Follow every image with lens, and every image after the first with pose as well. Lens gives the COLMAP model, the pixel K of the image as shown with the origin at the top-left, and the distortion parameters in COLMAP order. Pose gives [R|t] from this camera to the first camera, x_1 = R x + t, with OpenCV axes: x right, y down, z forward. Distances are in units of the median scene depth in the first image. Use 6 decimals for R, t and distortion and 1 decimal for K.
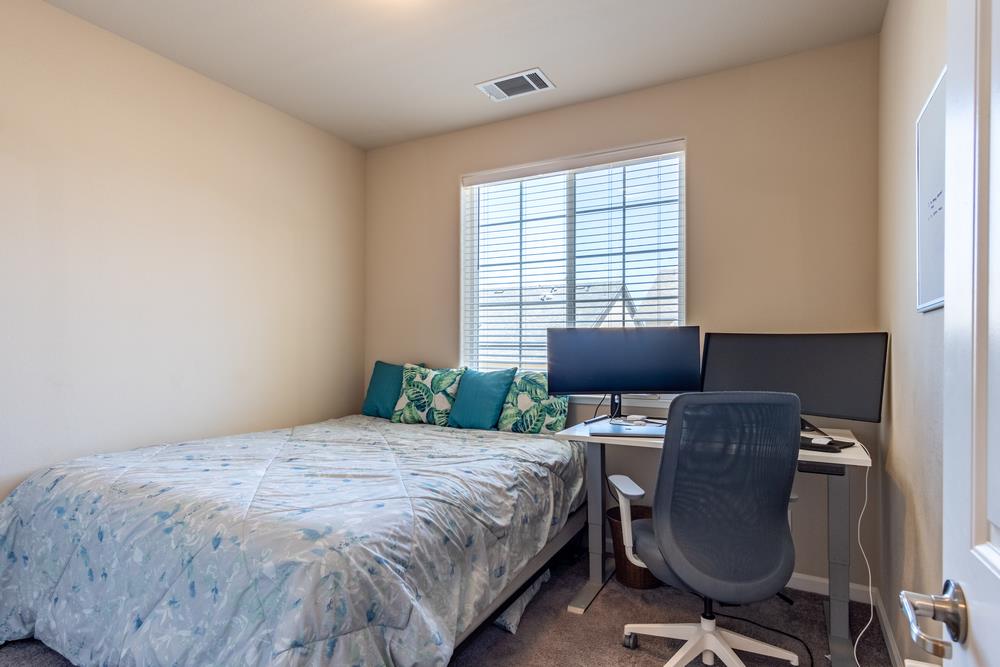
lens RADIAL K [[535.4, 0, 499.5], [0, 535.4, 349.5], [0, 0, 1]] dist [-0.000033, -0.000147]
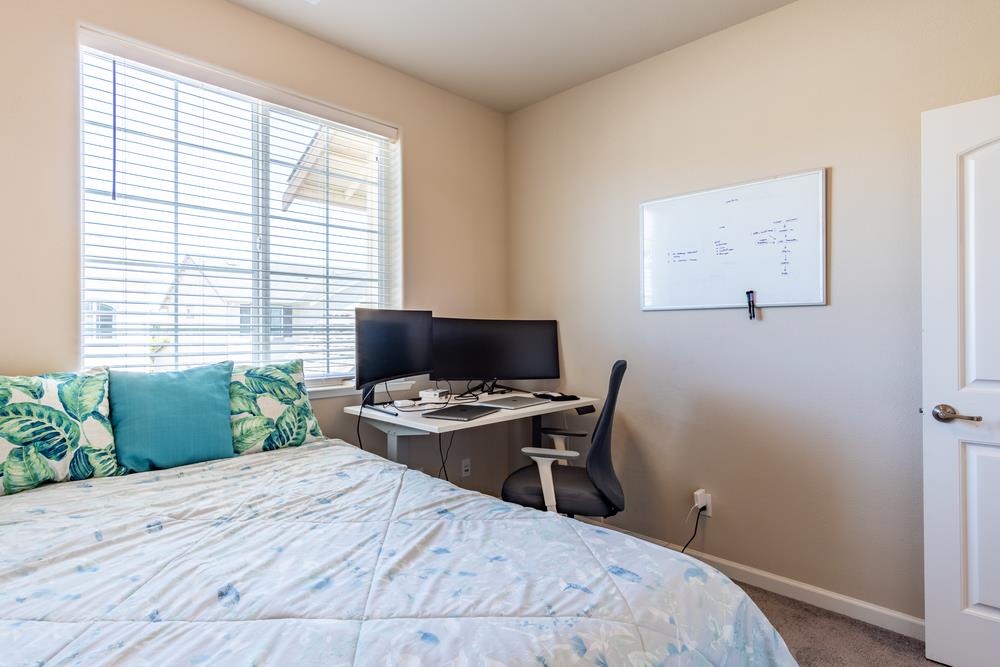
lens RADIAL K [[529.0, 0, 500.0], [0, 529.0, 333.5], [0, 0, 1]] dist [0.005223, -0.000002]
pose [[0.280498, -0.010935, 0.959792, -0.544907], [0.004301, 0.999939, 0.010135, -0.007308], [-0.959845, 0.001285, 0.280528, 0.490834]]
